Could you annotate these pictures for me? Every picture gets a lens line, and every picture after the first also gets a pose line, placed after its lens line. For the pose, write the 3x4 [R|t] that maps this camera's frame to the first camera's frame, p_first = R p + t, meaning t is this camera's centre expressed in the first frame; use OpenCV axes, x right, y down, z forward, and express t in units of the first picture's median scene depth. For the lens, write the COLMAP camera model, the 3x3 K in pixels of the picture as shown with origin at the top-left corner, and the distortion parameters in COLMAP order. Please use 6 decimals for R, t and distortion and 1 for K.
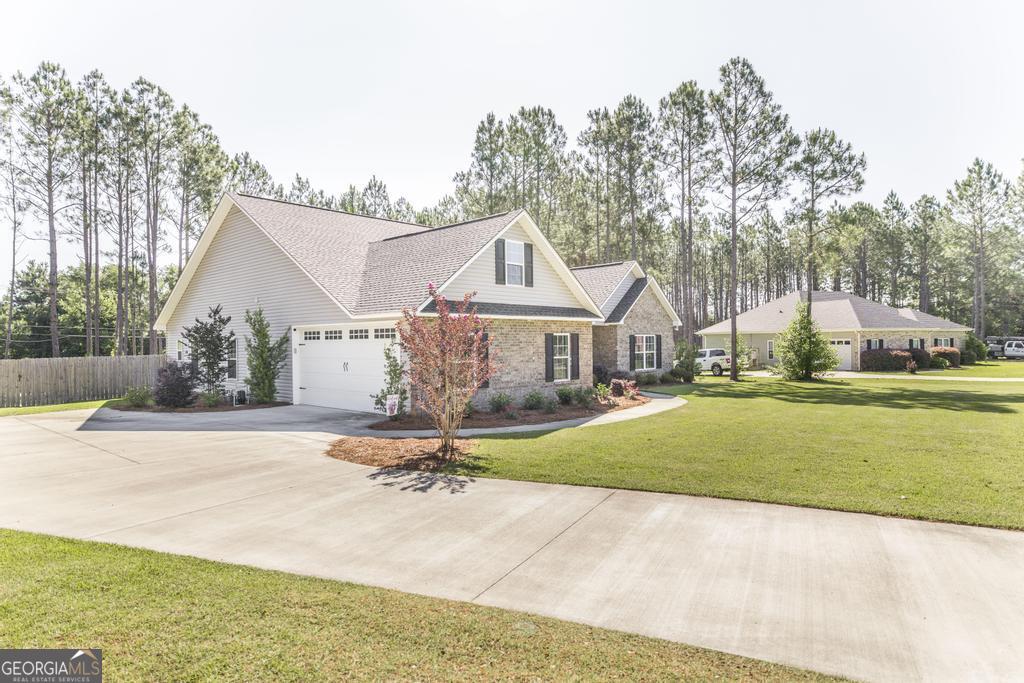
lens RADIAL K [[595.3, 0, 518.4], [0, 595.3, 339.5], [0, 0, 1]] dist [0.000260, 0.001323]
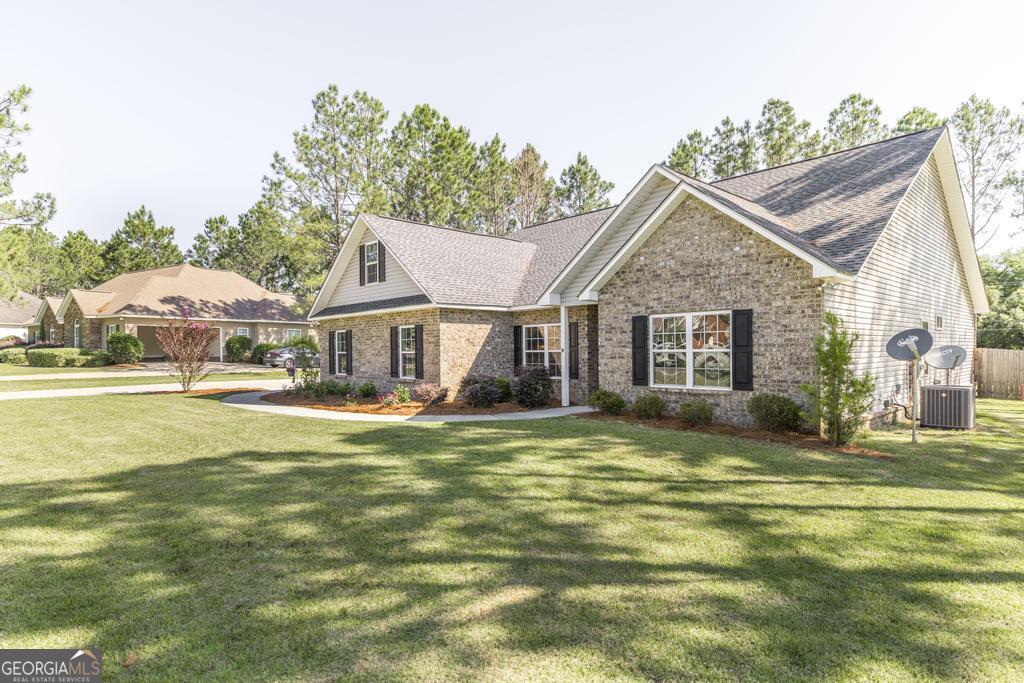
lens RADIAL K [[551.0, 0, 517.9], [0, 551.0, 349.9], [0, 0, 1]] dist [0.000774, 0.002417]
pose [[-0.077798, 0.012740, -0.996888, 0.528844], [0.013948, 0.999834, 0.011689, 0.011383], [0.996872, -0.012996, -0.077963, 0.732819]]
